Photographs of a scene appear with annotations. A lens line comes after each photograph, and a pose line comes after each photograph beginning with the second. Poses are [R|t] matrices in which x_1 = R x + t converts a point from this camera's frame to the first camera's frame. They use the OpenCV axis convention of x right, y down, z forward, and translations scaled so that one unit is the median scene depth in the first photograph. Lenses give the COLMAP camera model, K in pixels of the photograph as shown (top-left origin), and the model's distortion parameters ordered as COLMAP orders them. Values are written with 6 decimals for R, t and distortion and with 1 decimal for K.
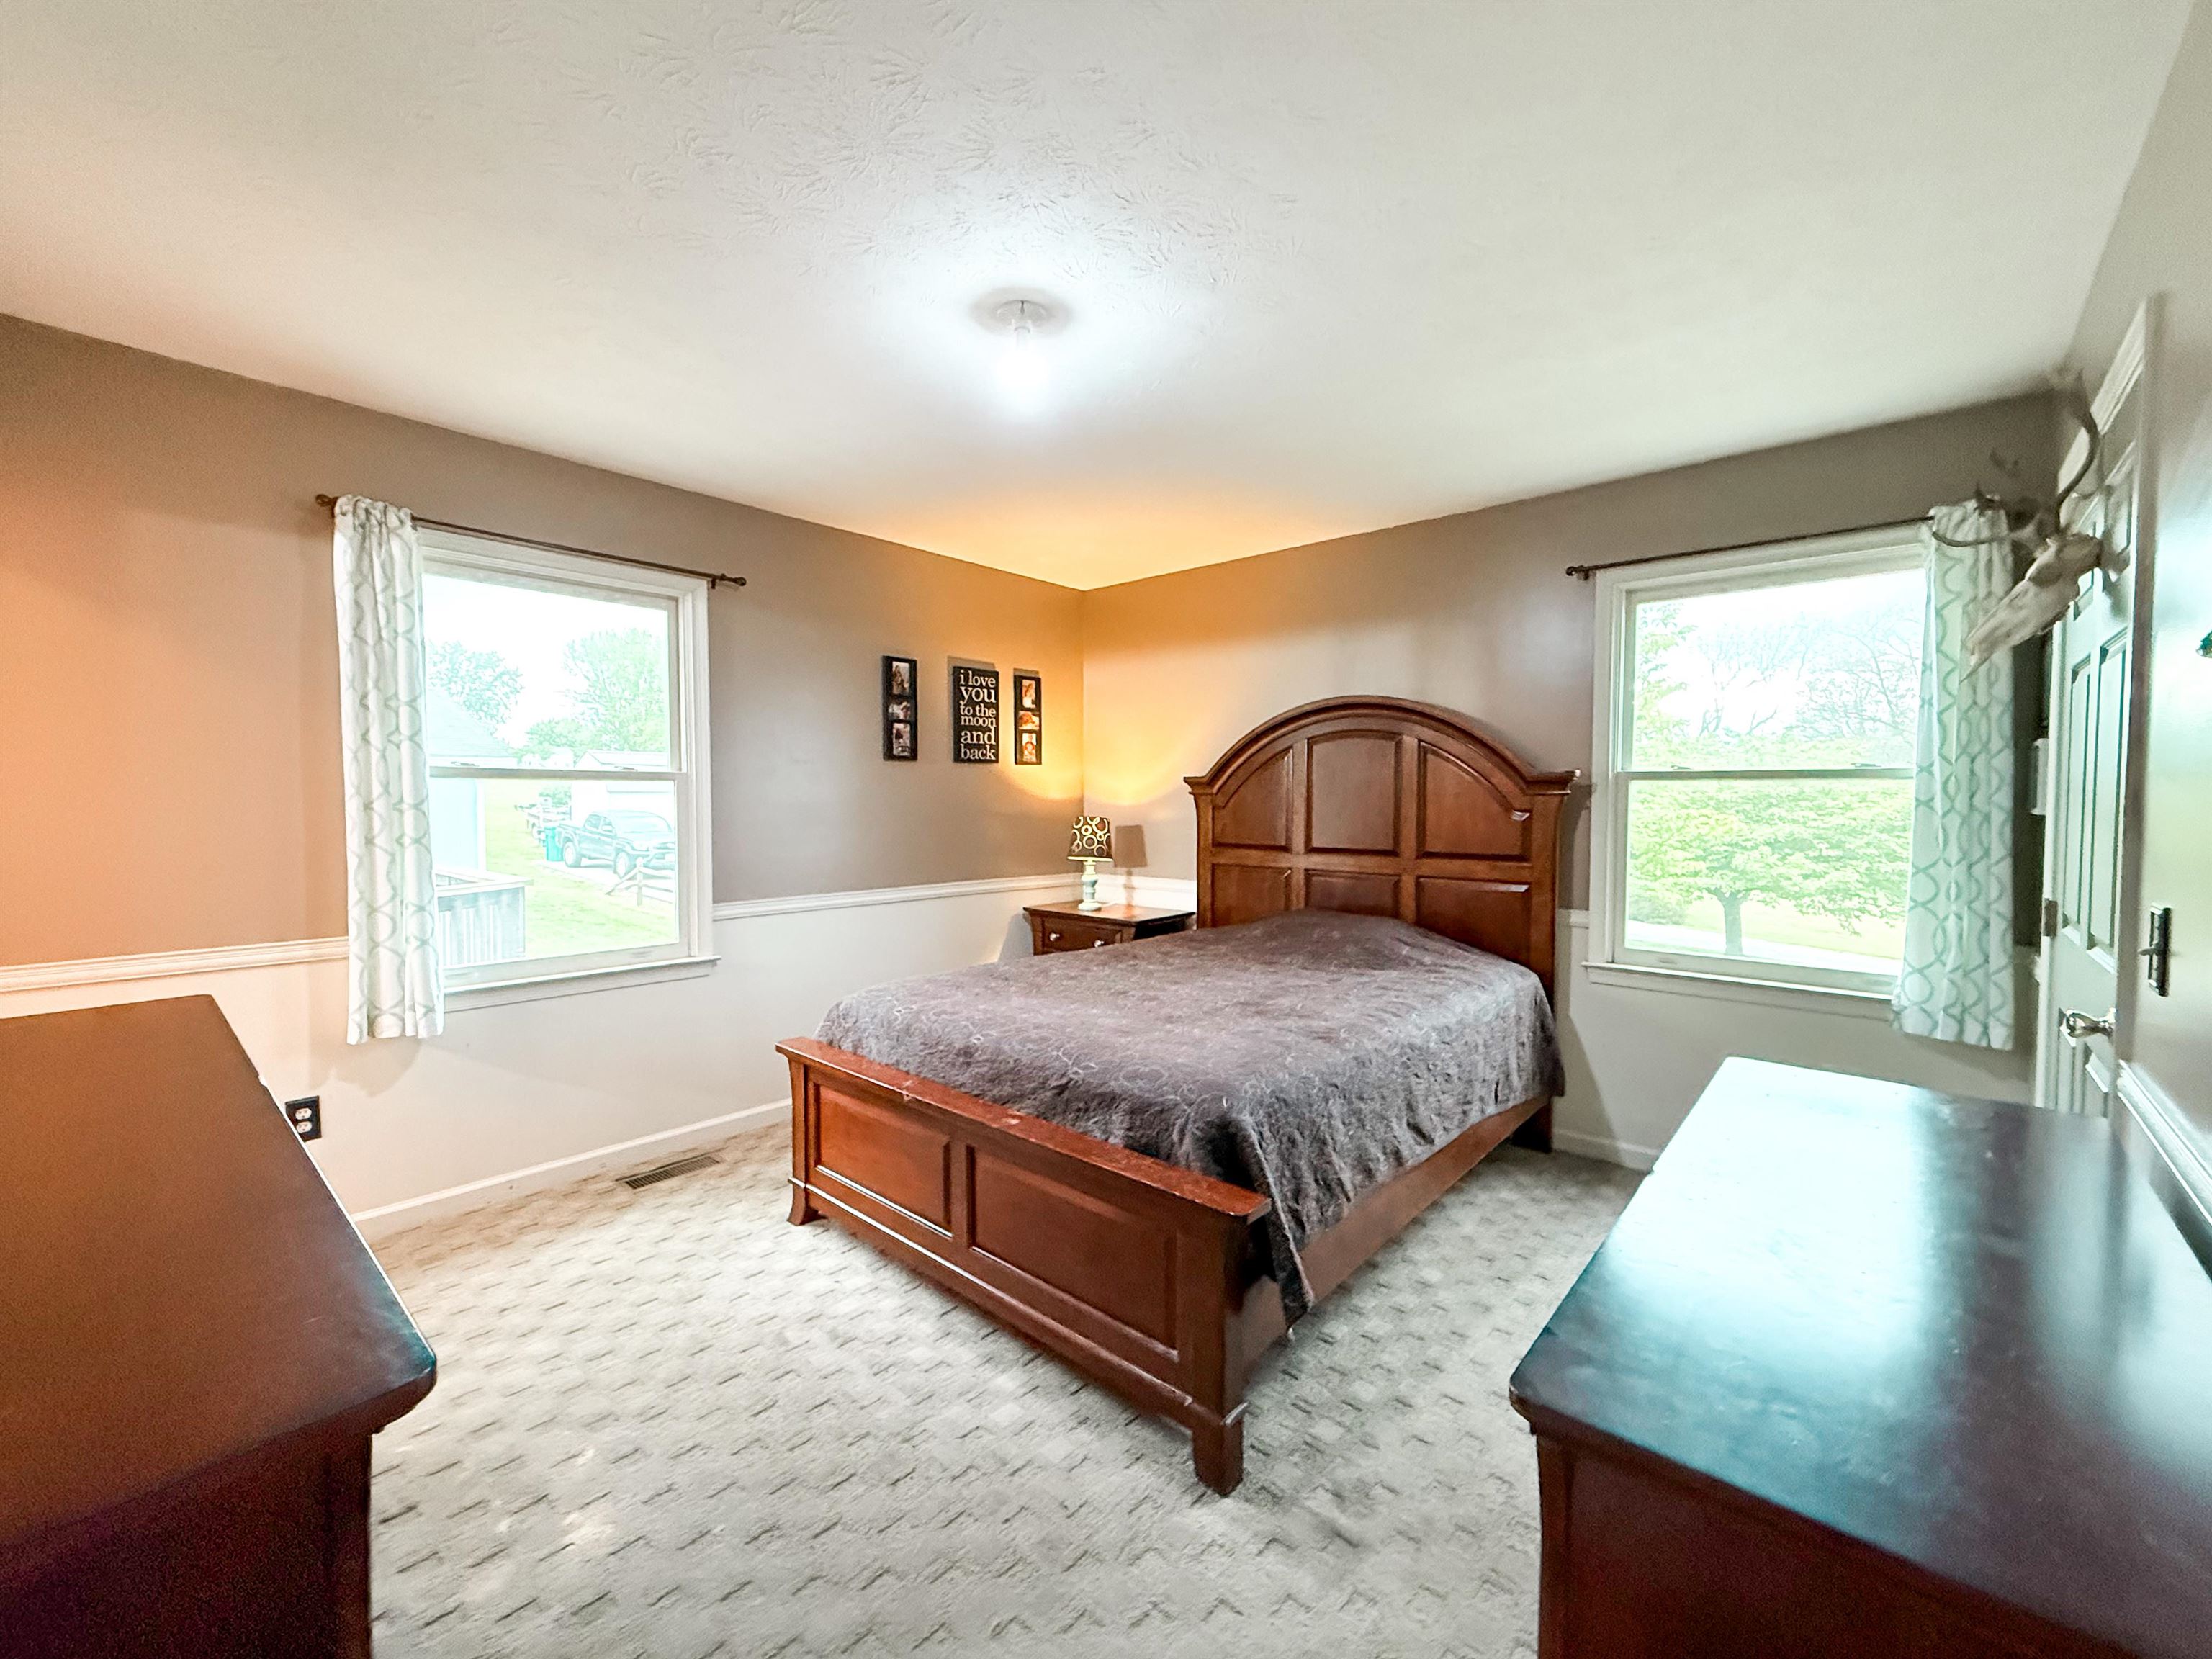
lens RADIAL K [[881.2, 0, 1106.0], [0, 881.2, 829.5], [0, 0, 1]] dist [-0.000714, 0.000750]
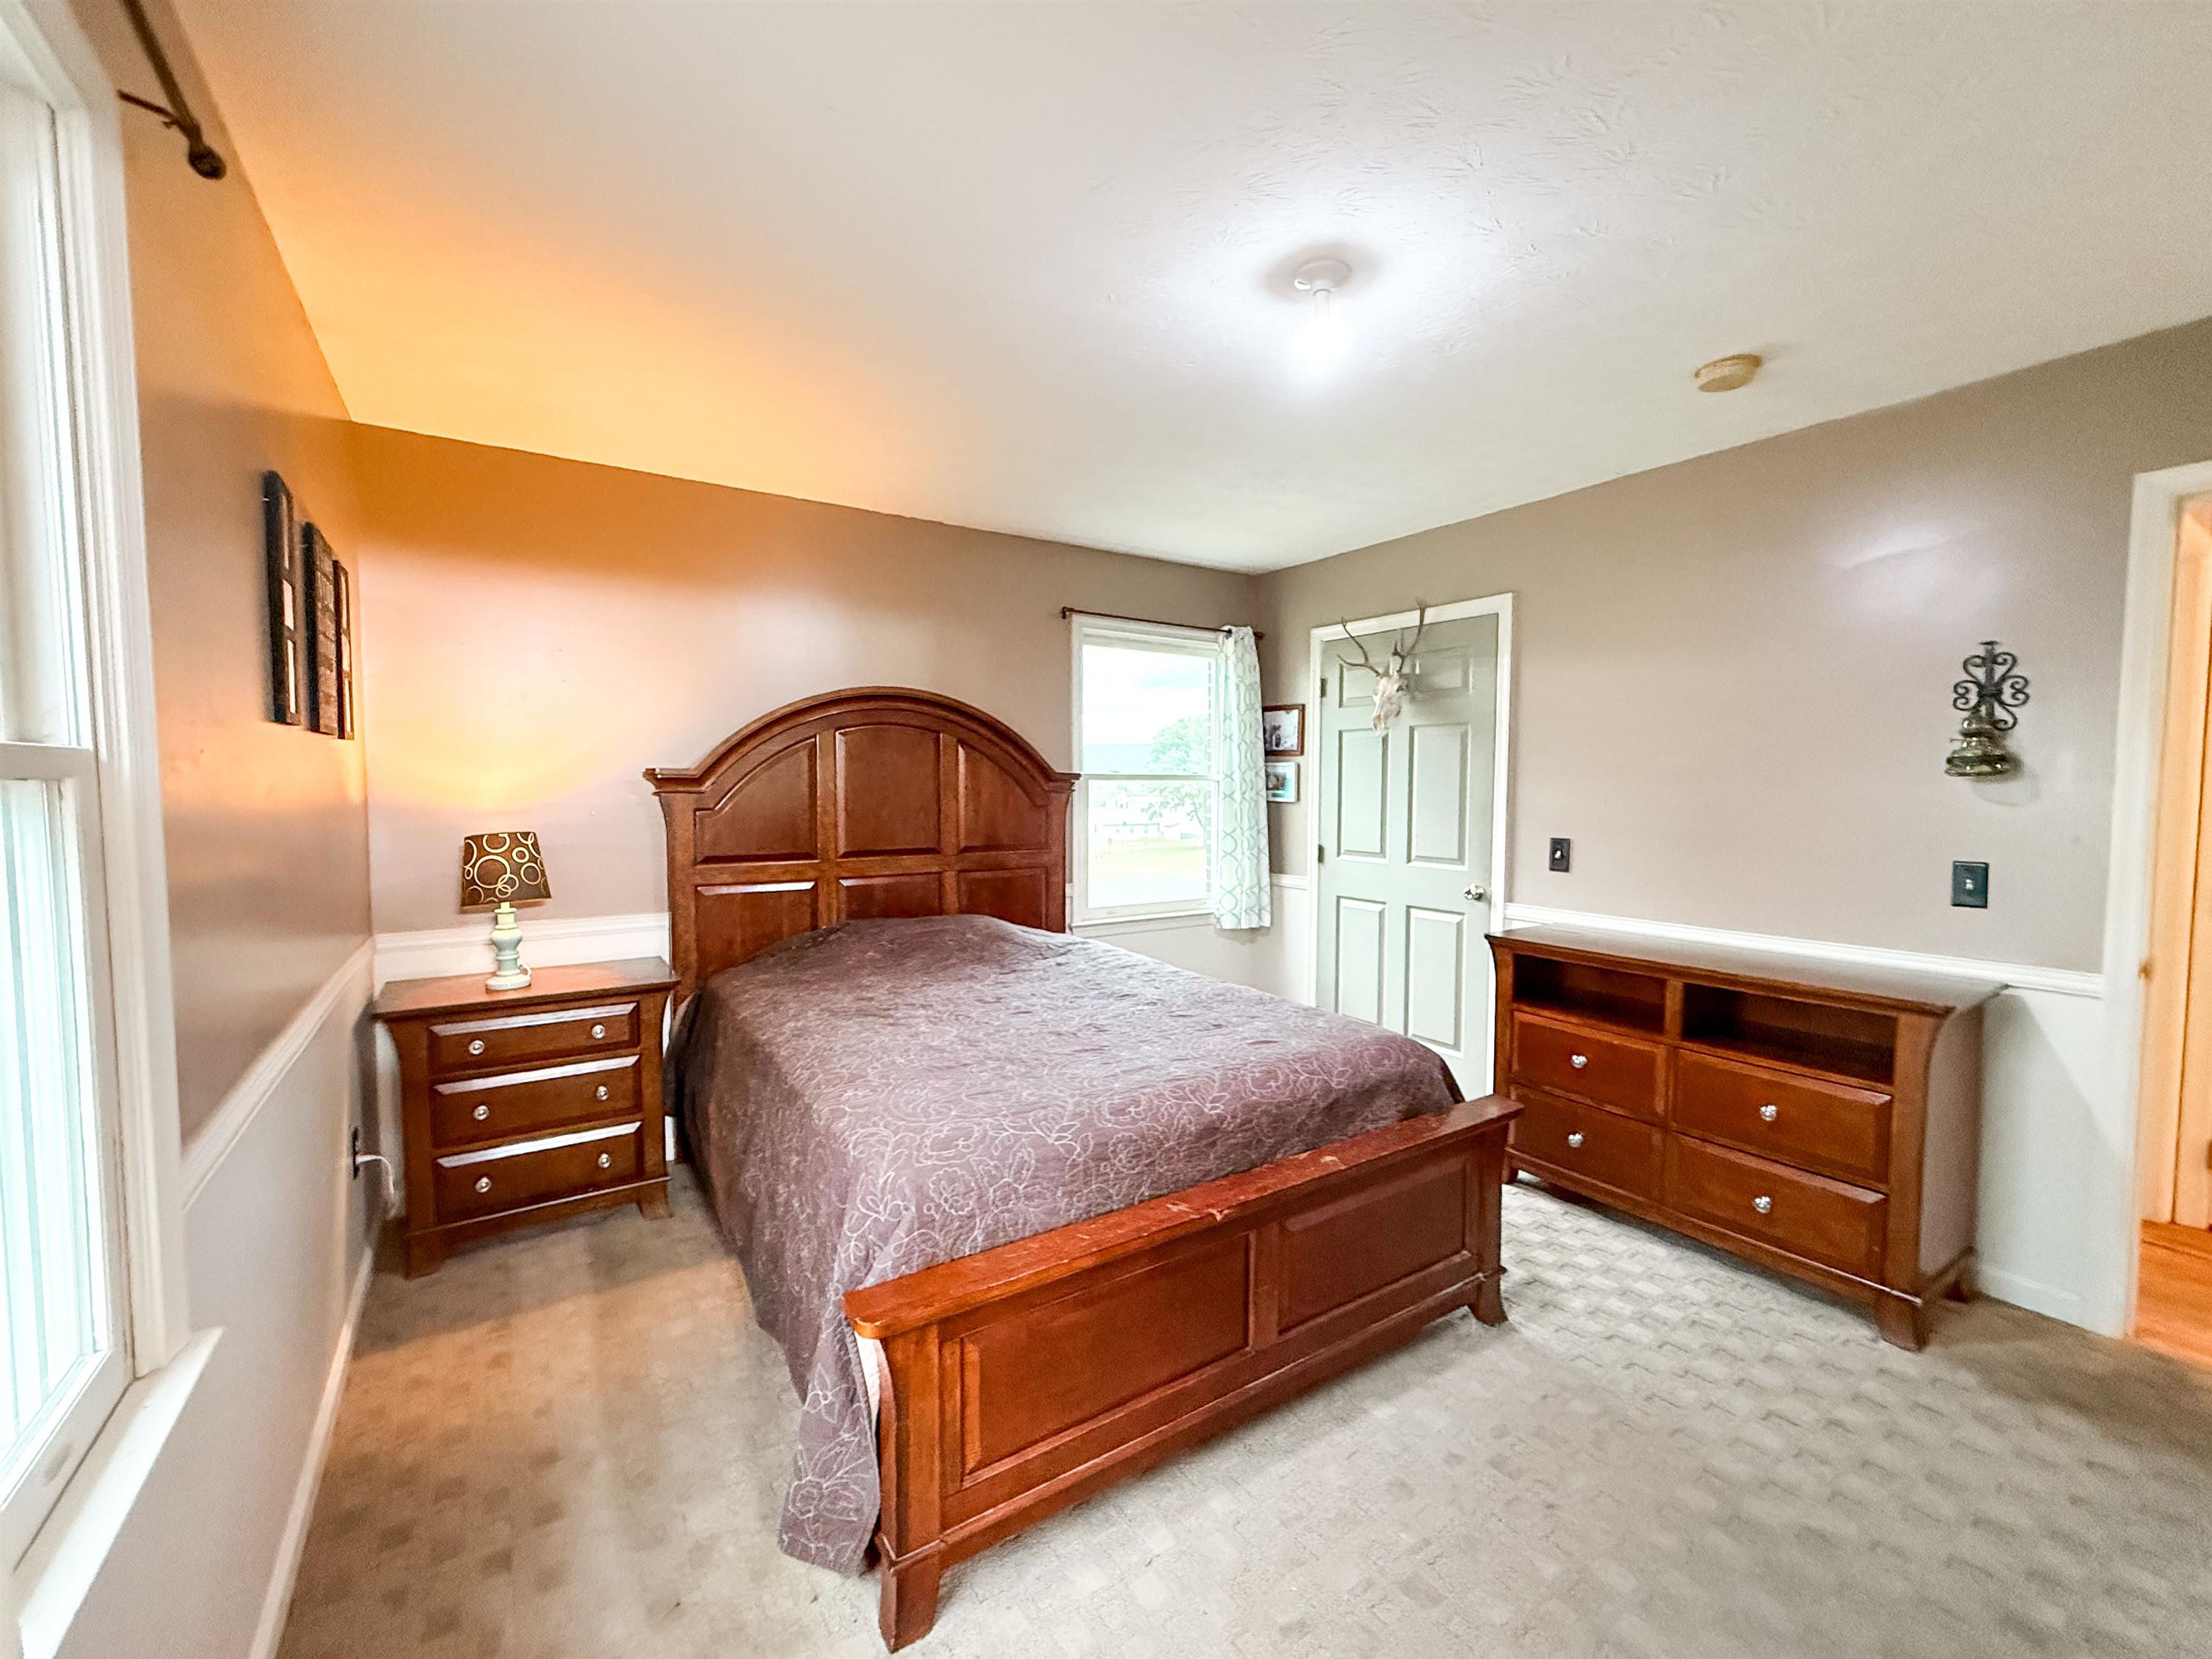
lens RADIAL K [[881.2, 0, 1106.0], [0, 881.2, 829.5], [0, 0, 1]] dist [-0.000714, 0.000750]
pose [[0.265358, -0.051370, 0.962781, -0.651214], [0.033910, 0.998459, 0.043928, -0.038311], [-0.963554, 0.020991, 0.266691, 0.612188]]
